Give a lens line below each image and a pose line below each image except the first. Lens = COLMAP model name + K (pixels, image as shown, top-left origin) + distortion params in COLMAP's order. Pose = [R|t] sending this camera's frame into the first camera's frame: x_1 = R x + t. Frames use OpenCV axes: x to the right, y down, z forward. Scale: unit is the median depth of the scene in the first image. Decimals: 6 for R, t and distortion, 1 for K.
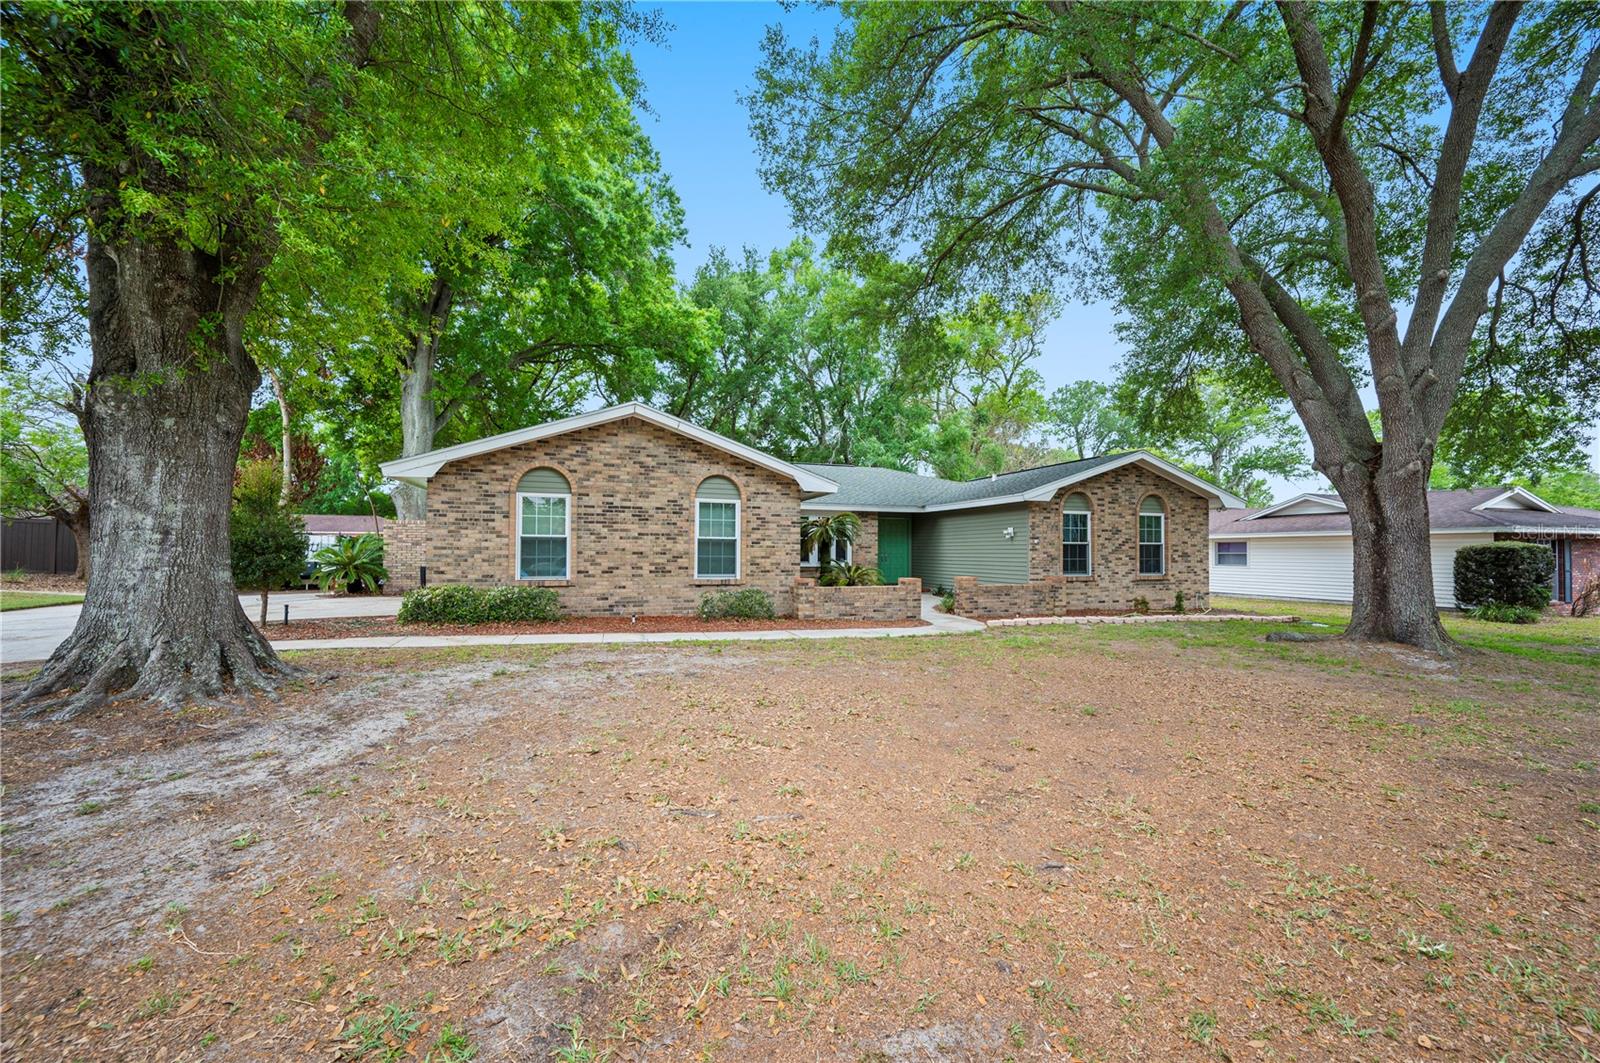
lens RADIAL K [[634.4, 0, 790.4], [0, 634.4, 543.0], [0, 0, 1]] dist [0.000070, -0.000095]
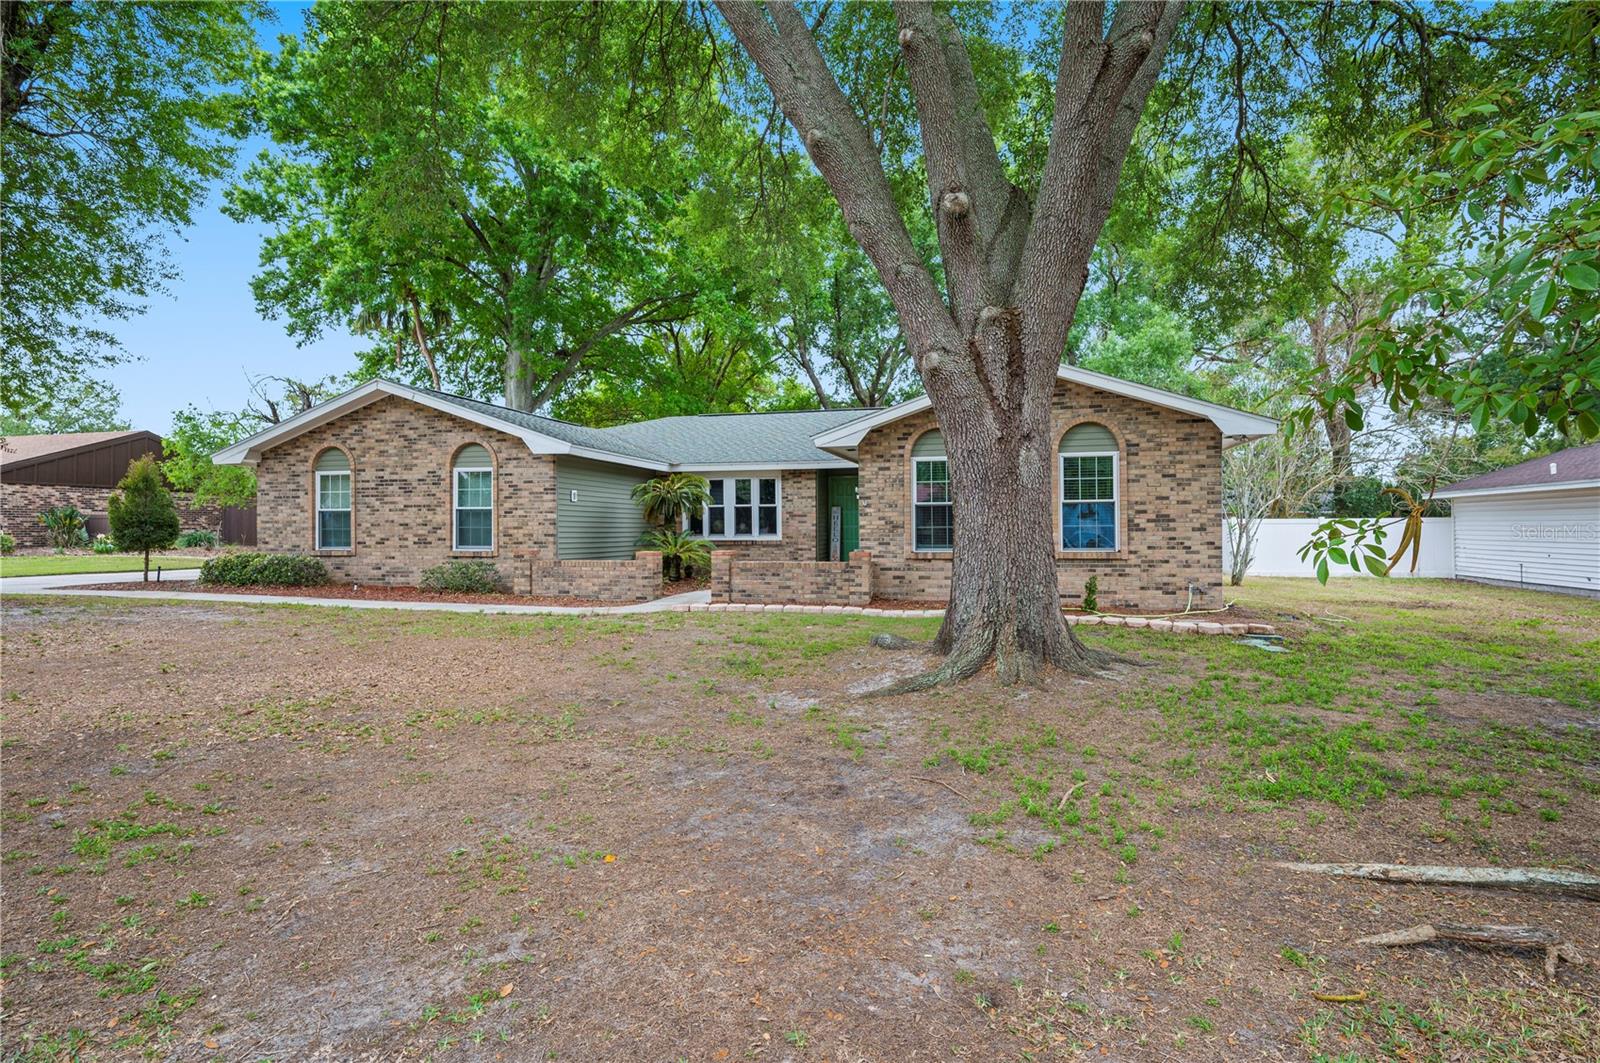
lens RADIAL K [[825.5, 0, 812.2], [0, 825.5, 529.4], [0, 0, 1]] dist [0.002107, 0.000186]
pose [[0.842175, -0.008809, -0.539133, 0.984279], [0.017050, 0.999802, 0.010298, 0.020169], [0.538935, -0.017865, 0.842158, 0.220498]]
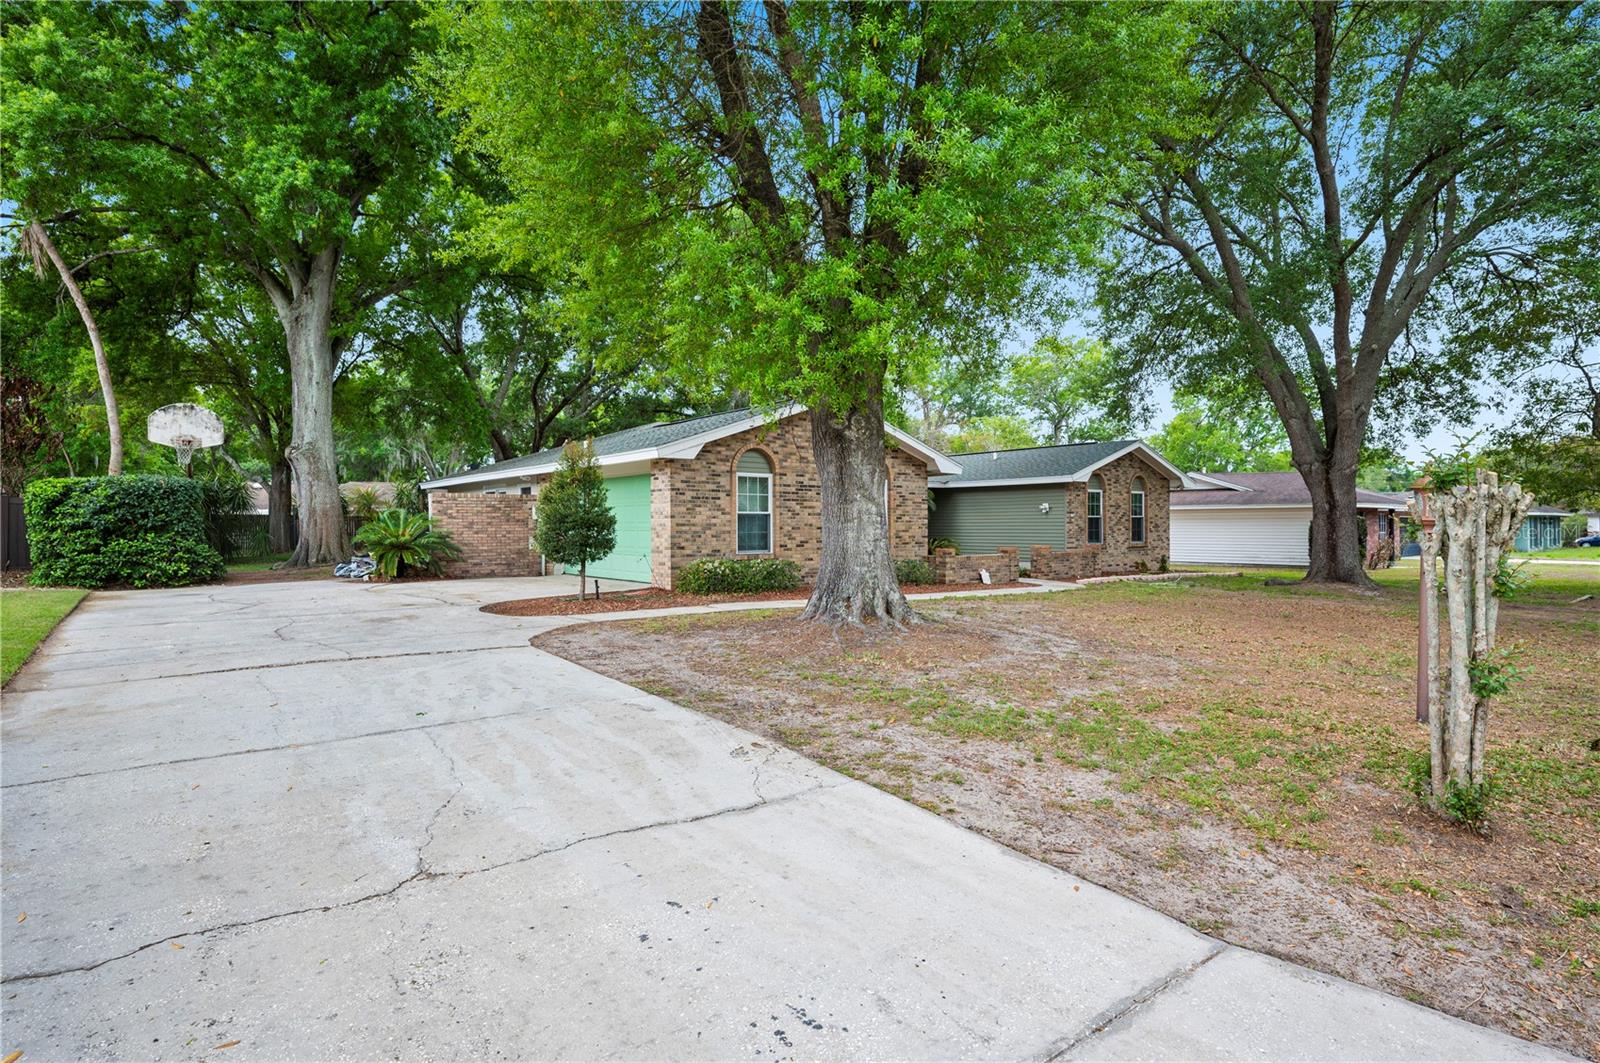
lens RADIAL K [[825.5, 0, 800.8], [0, 825.5, 524.1], [0, 0, 1]] dist [0.002107, 0.000186]
pose [[0.936044, -0.006968, 0.351814, -0.737261], [0.002360, 0.999906, 0.013525, -0.009750], [-0.351875, -0.011830, 0.935972, -0.308090]]
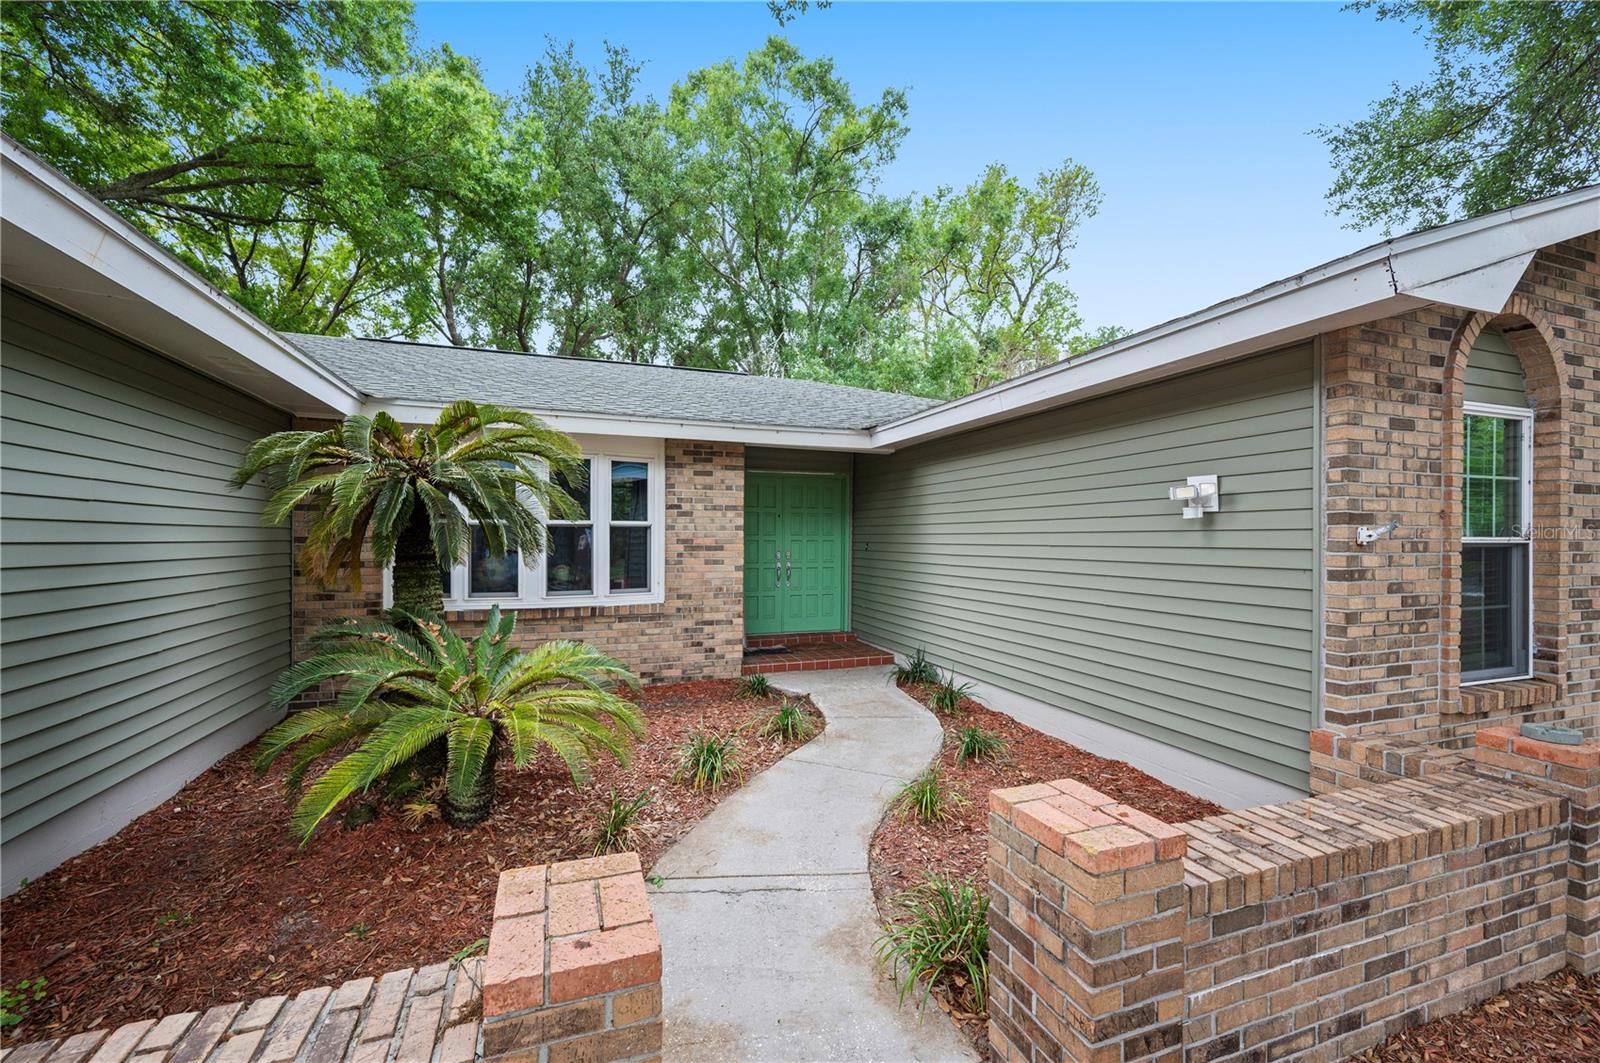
lens RADIAL K [[634.4, 0, 796.0], [0, 634.4, 540.8], [0, 0, 1]] dist [0.000070, -0.000095]
pose [[0.999708, 0.001441, 0.024110, 0.231197], [-0.001858, 0.999849, 0.017290, -0.004192], [-0.024081, -0.017330, 0.999560, 0.938341]]
